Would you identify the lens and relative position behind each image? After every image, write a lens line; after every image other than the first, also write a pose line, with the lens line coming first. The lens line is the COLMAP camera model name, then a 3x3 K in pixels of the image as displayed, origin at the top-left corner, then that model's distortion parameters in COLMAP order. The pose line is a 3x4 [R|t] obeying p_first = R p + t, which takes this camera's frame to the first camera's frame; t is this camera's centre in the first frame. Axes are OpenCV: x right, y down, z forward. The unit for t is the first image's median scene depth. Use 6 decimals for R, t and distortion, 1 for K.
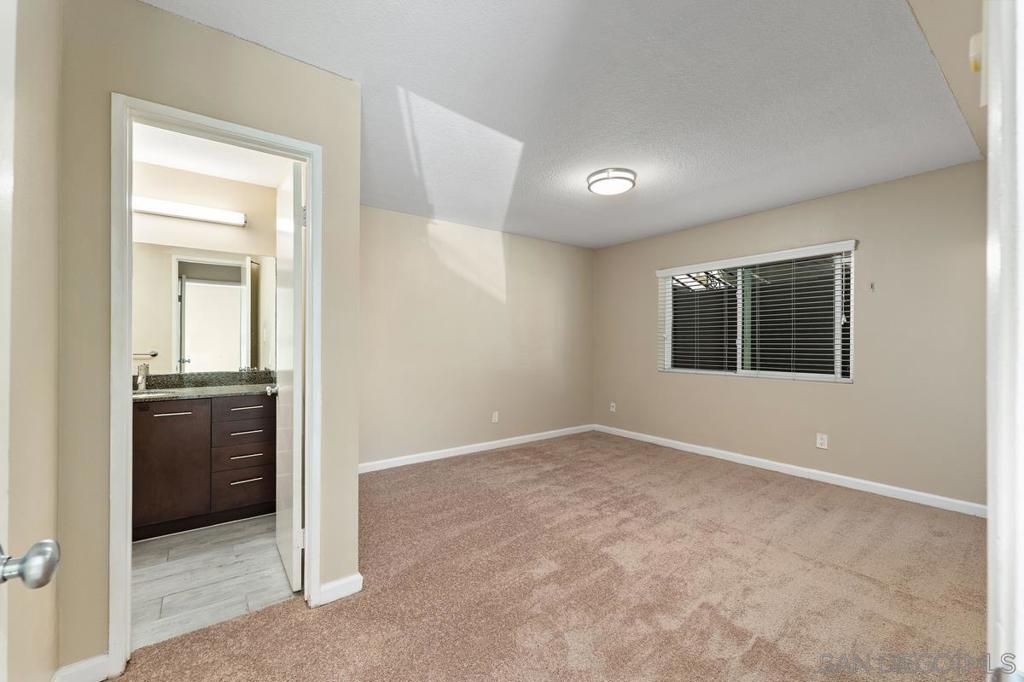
lens RADIAL K [[417.7, 0, 512.0], [0, 417.7, 341.0], [0, 0, 1]] dist [0.001105, 0.000068]
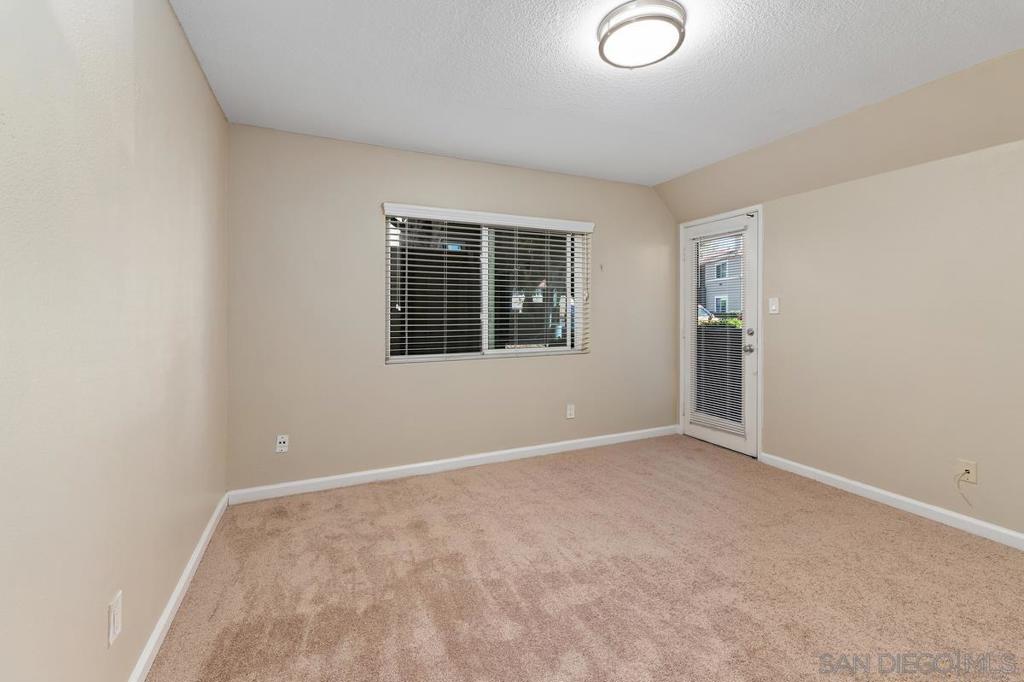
lens RADIAL K [[421.3, 0, 512.7], [0, 421.3, 325.7], [0, 0, 1]] dist [0.000730, -0.000076]
pose [[0.207760, -0.033785, 0.977596, -0.255990], [-0.004701, 0.999357, 0.035537, -0.008825], [-0.978169, -0.011979, 0.207468, 0.775211]]
